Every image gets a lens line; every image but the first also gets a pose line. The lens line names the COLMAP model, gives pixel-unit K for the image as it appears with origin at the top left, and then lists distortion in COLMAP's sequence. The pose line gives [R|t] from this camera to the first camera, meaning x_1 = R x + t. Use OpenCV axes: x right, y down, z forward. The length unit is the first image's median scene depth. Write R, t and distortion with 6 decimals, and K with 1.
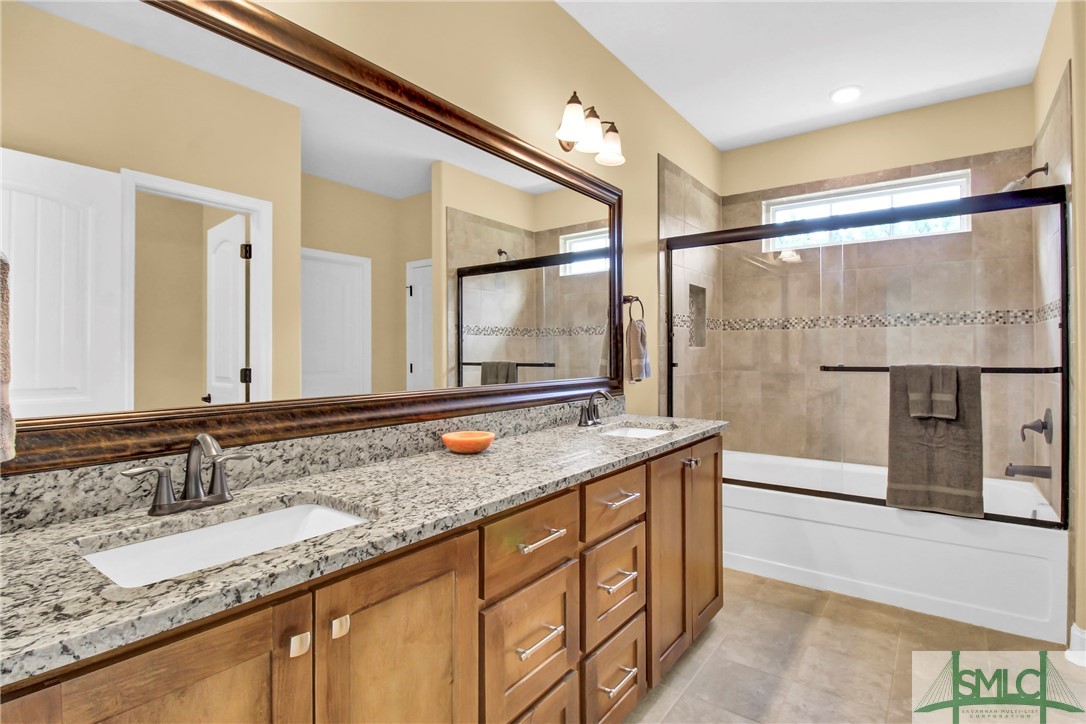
lens RADIAL K [[530.2, 0, 543.9], [0, 530.2, 354.1], [0, 0, 1]] dist [-0.015735, -0.001237]
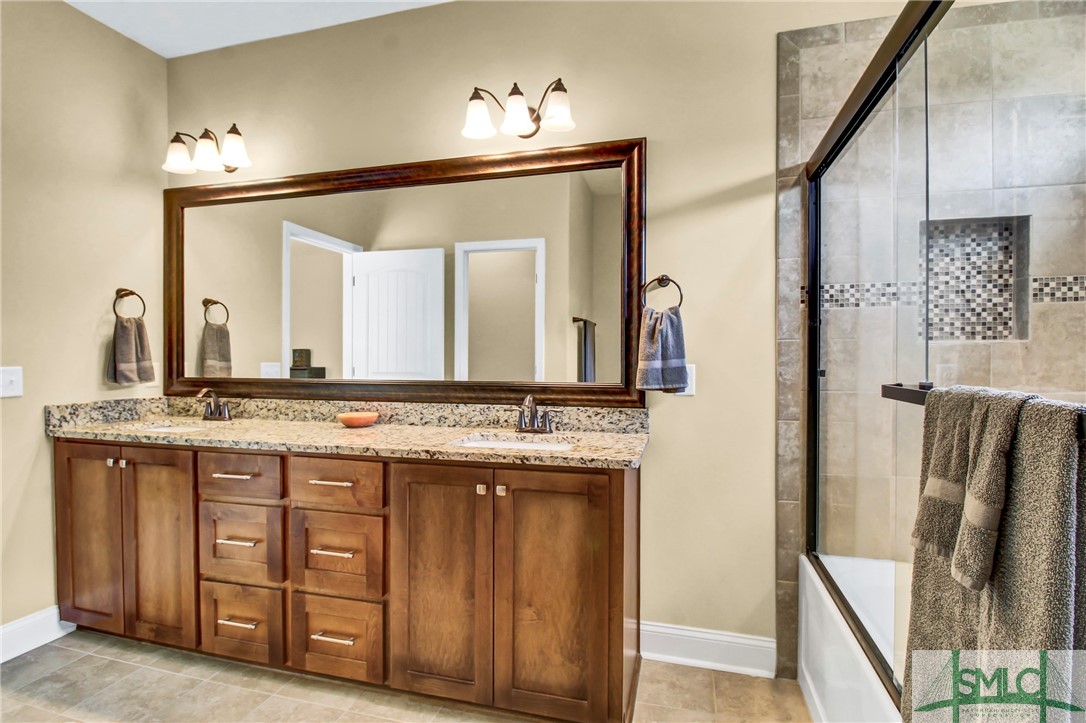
lens RADIAL K [[530.2, 0, 544.6], [0, 530.2, 363.8], [0, 0, 1]] dist [-0.015735, -0.001237]
pose [[0.370056, 0.014943, -0.928889, 1.461077], [-0.002489, 0.999883, 0.015094, 0.003969], [0.929006, -0.003274, 0.370050, 1.077786]]
